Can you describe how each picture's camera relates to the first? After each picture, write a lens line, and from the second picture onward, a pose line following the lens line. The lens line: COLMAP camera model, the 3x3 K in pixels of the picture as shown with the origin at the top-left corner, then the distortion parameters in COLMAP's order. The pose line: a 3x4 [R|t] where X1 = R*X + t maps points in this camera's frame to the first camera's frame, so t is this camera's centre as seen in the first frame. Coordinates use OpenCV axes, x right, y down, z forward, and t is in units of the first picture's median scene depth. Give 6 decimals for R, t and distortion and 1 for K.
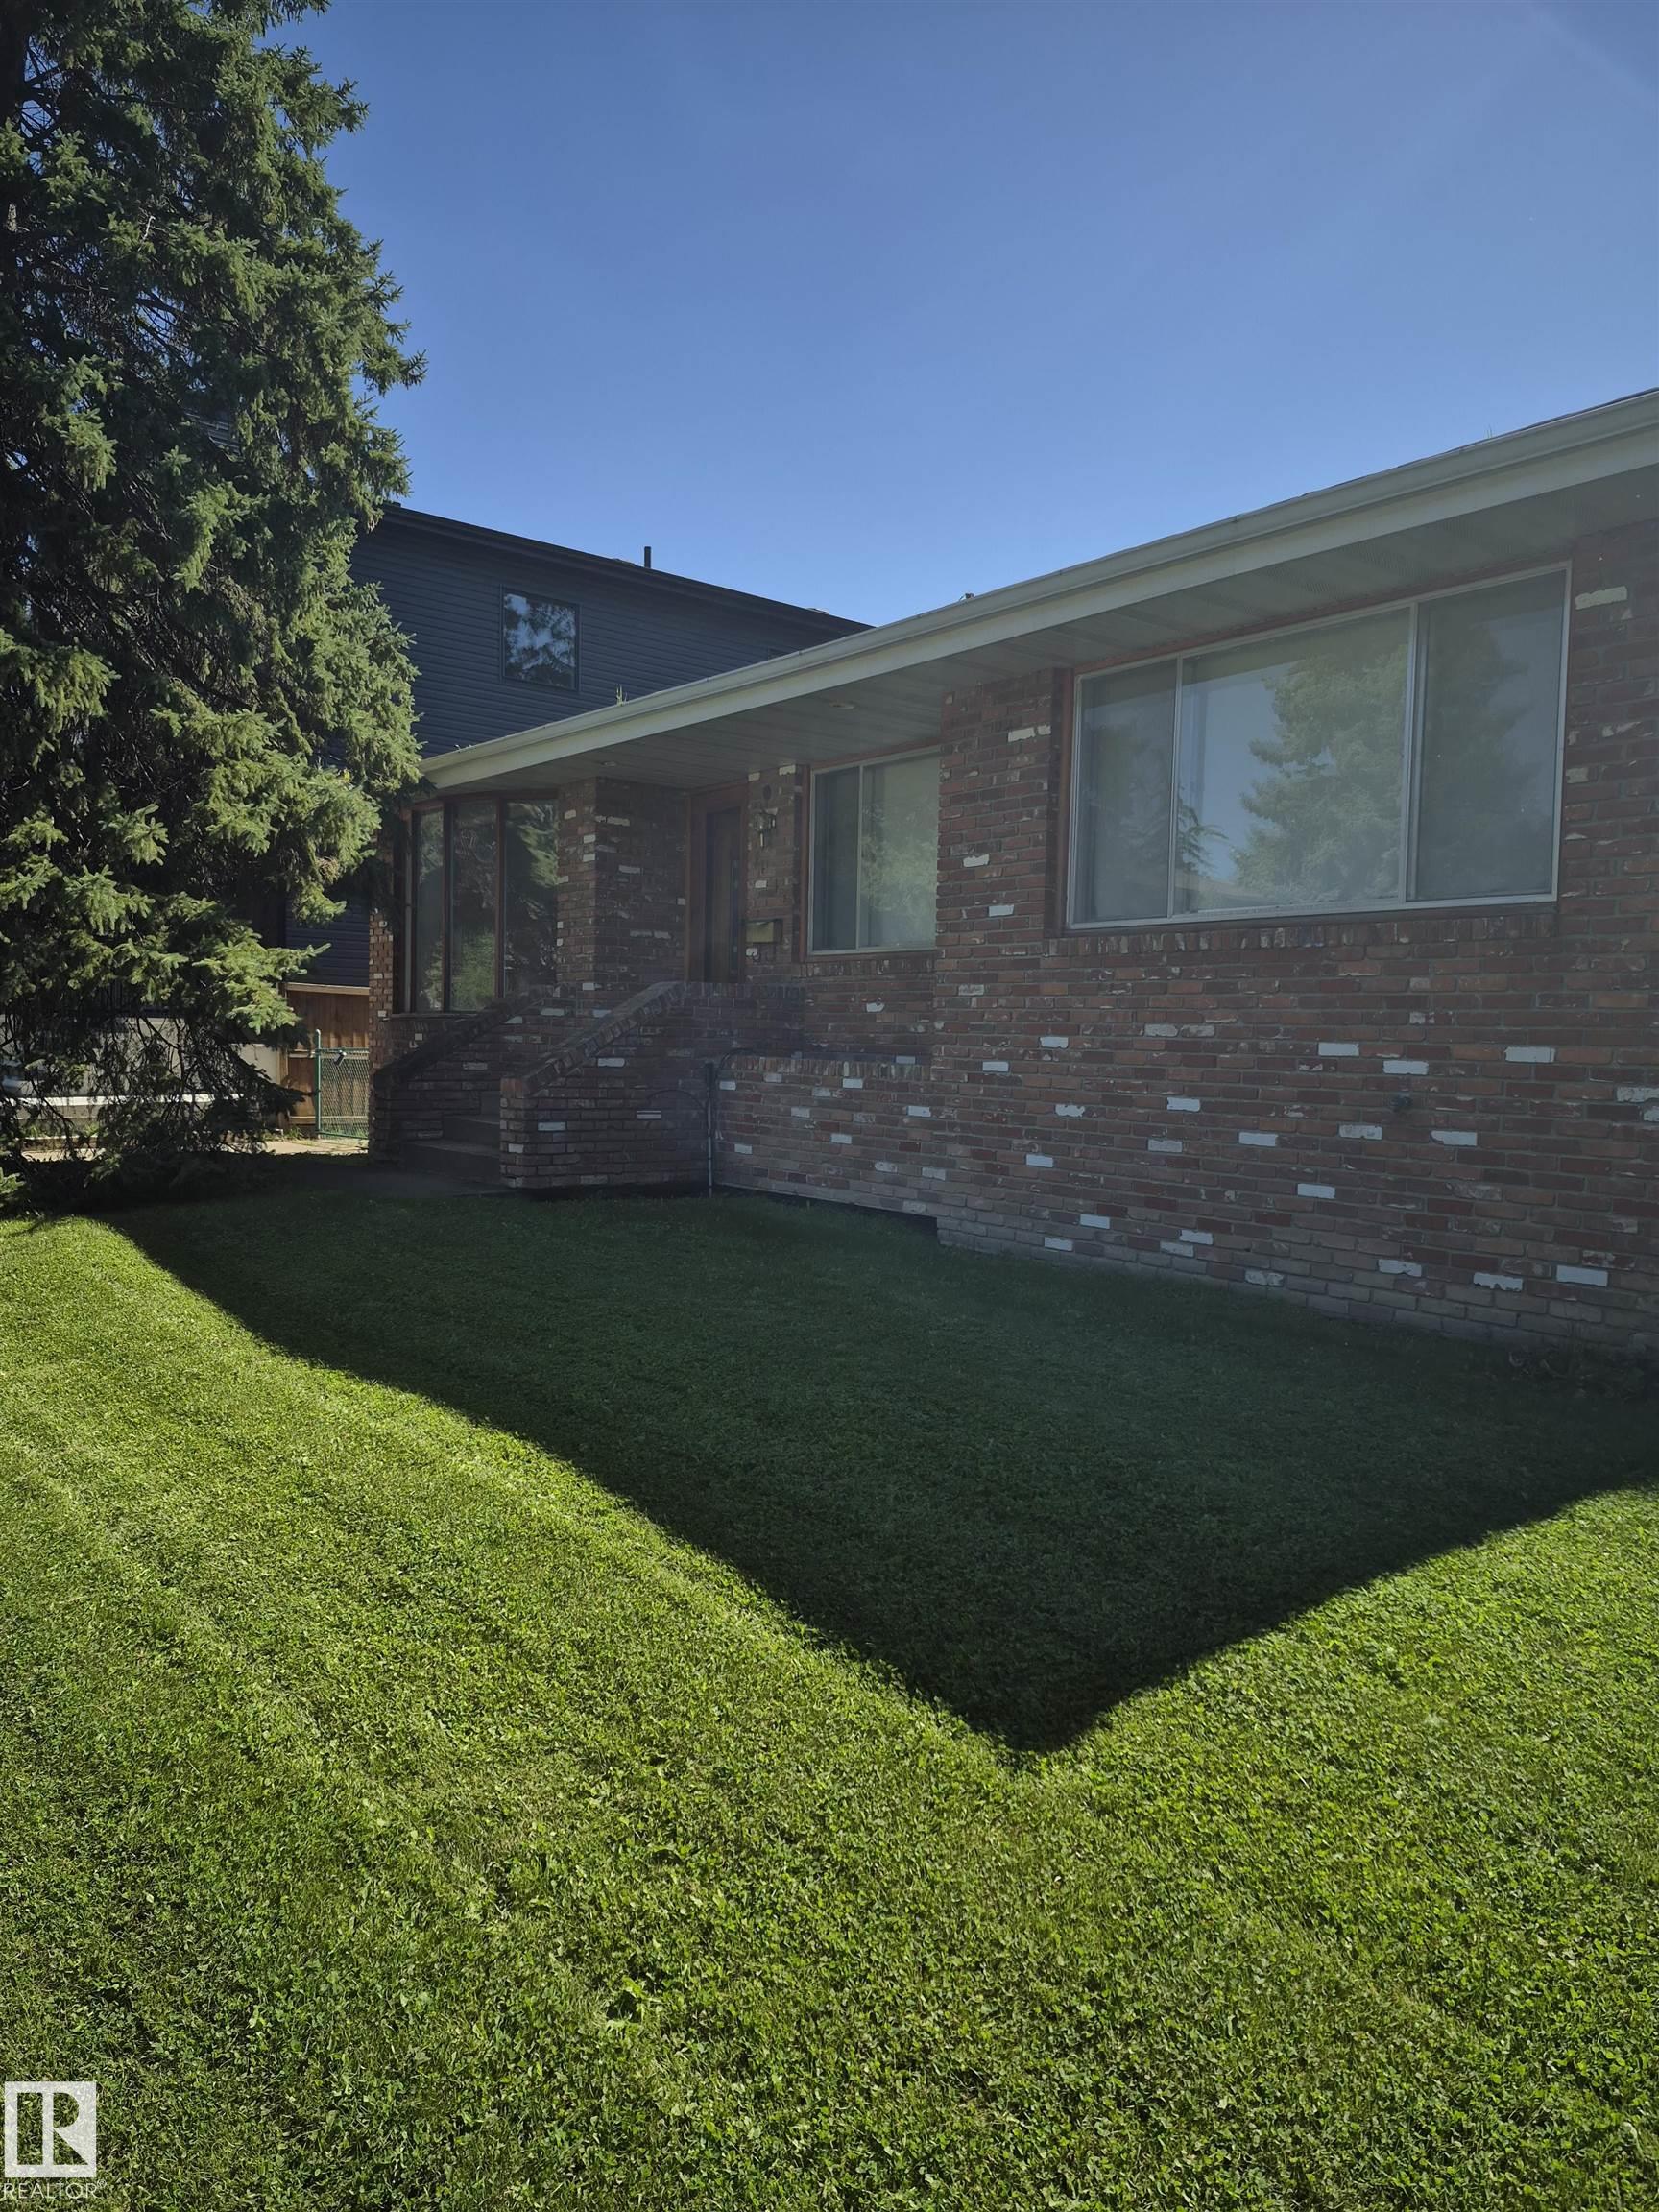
lens RADIAL K [[1541.1, 0, 806.4], [0, 1541.1, 1098.4], [0, 0, 1]] dist [0.122683, -0.183604]
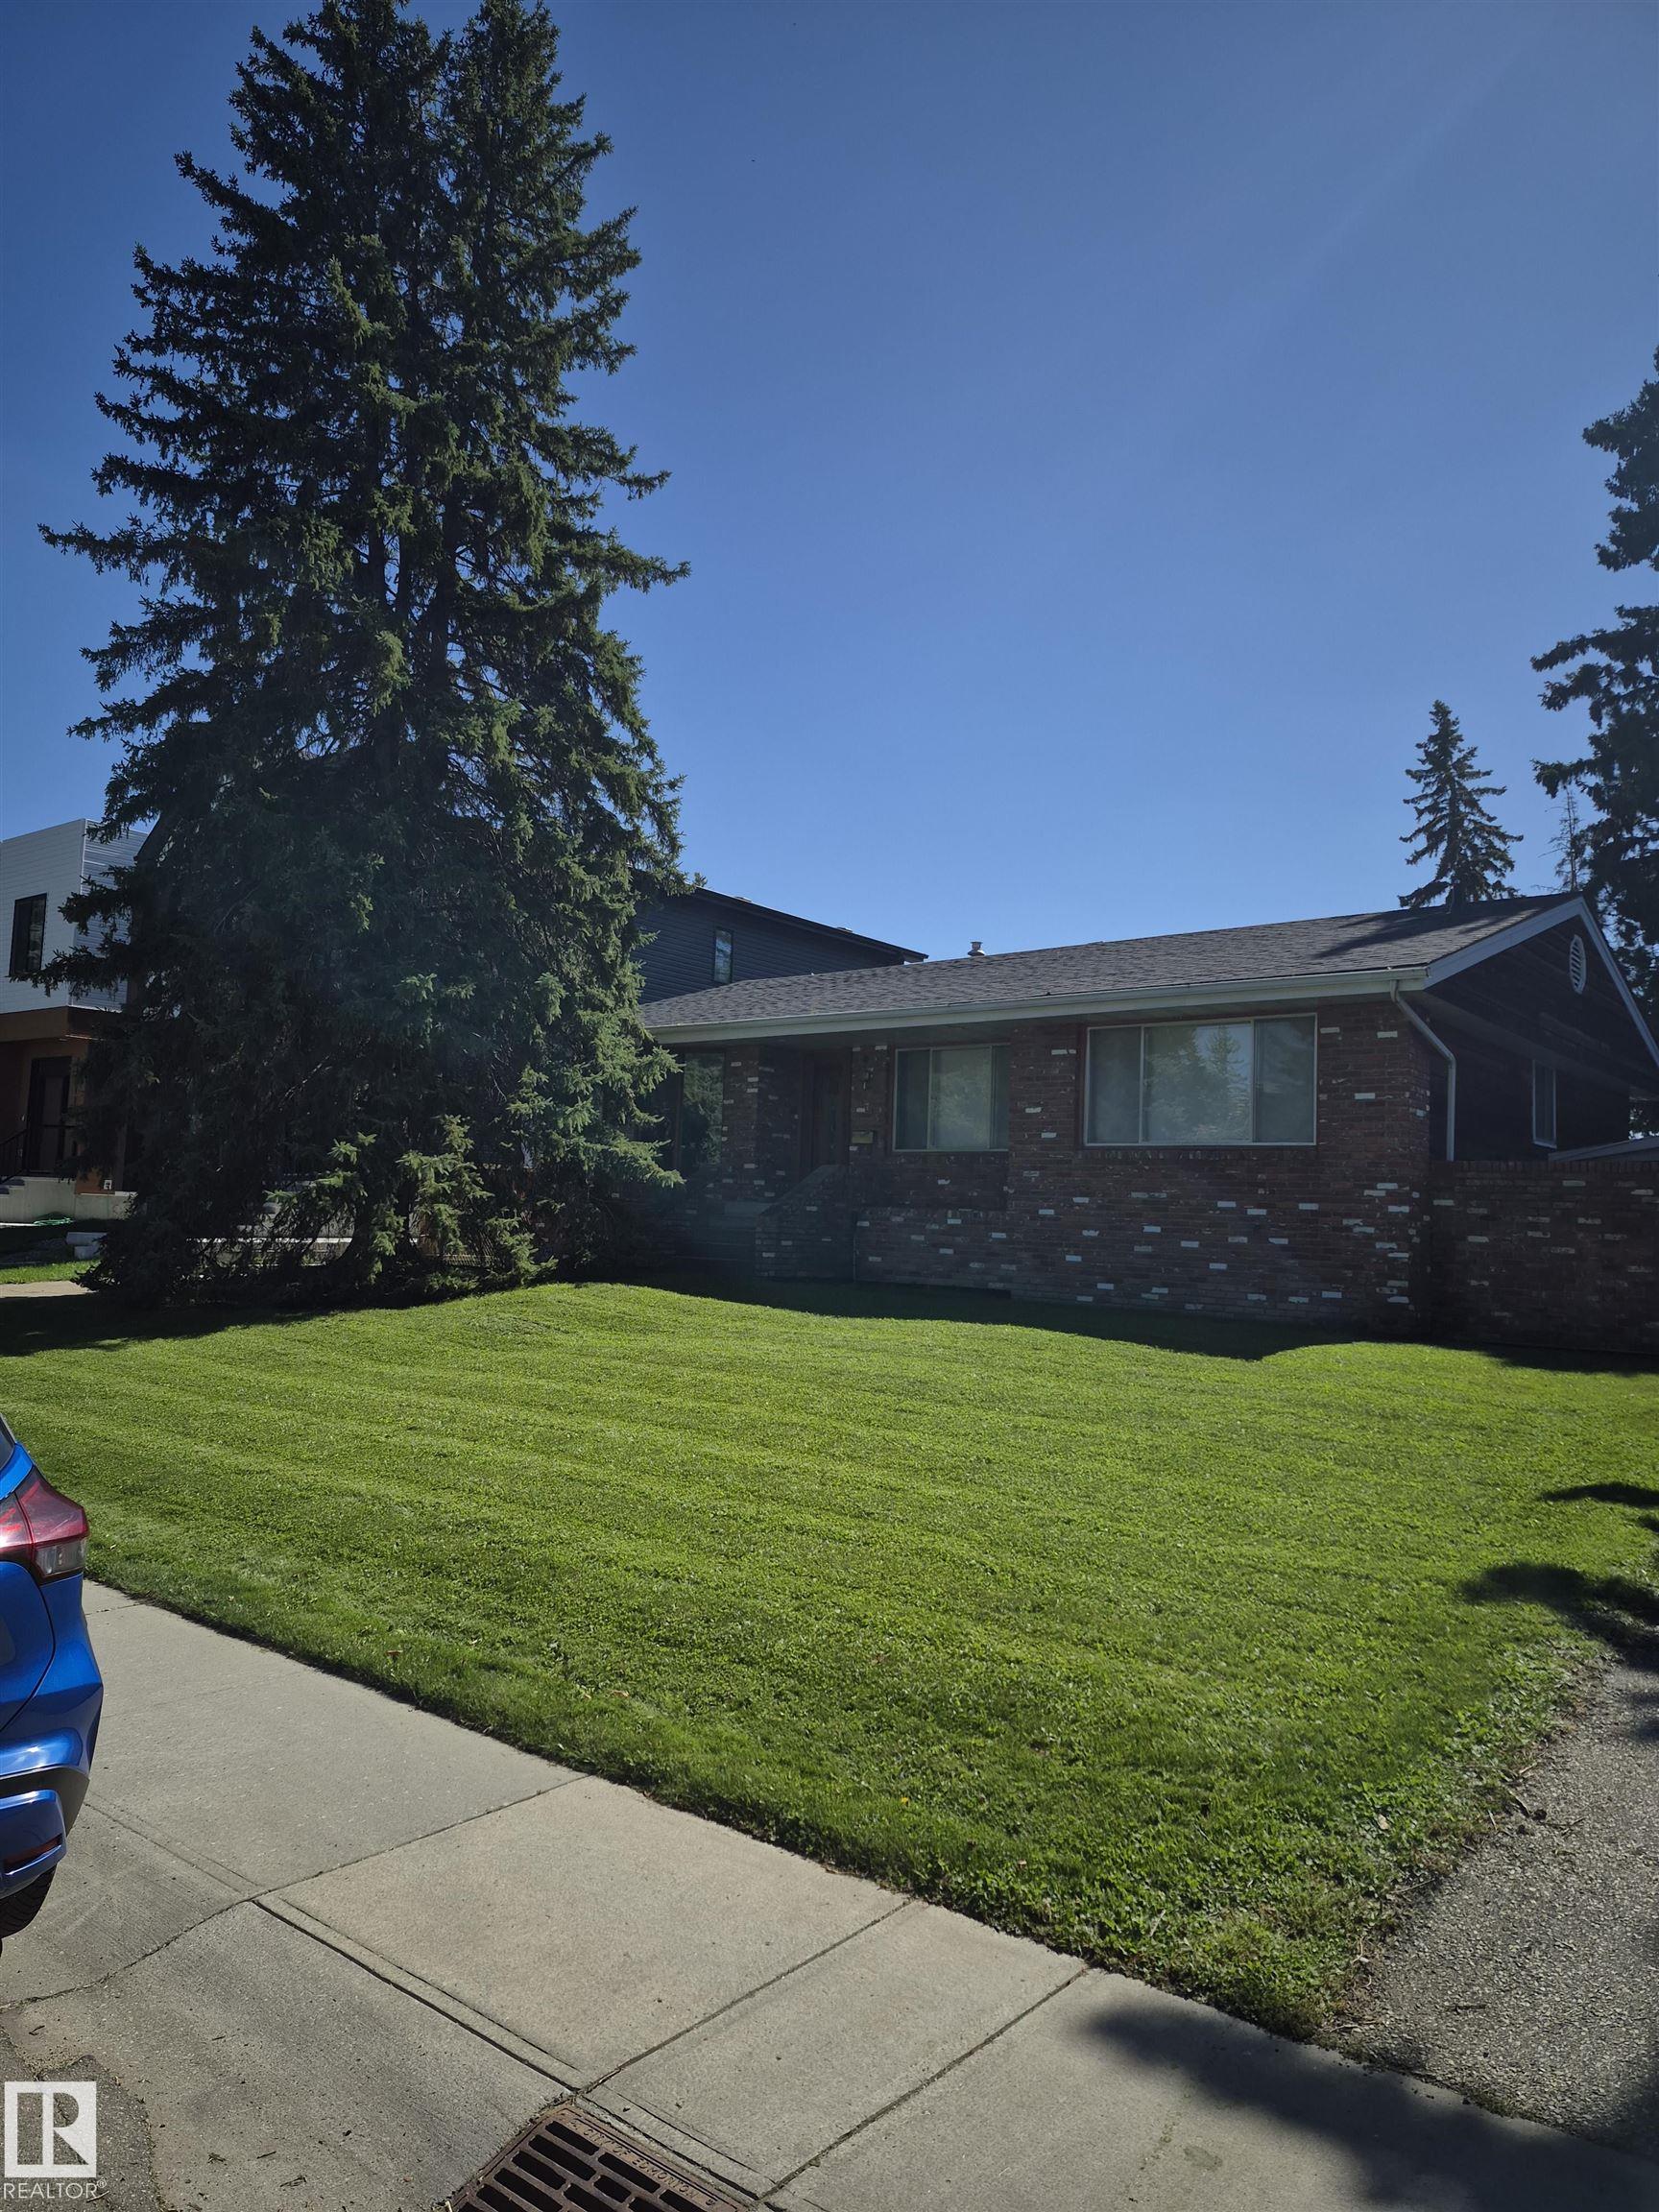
lens RADIAL K [[1541.1, 0, 806.4], [0, 1541.1, 1098.4], [0, 0, 1]] dist [0.122683, -0.183604]
pose [[0.977966, 0.034144, 0.205955, -0.646190], [-0.009458, 0.992768, -0.119673, 0.081667], [-0.208551, 0.115089, 0.971216, -0.973892]]
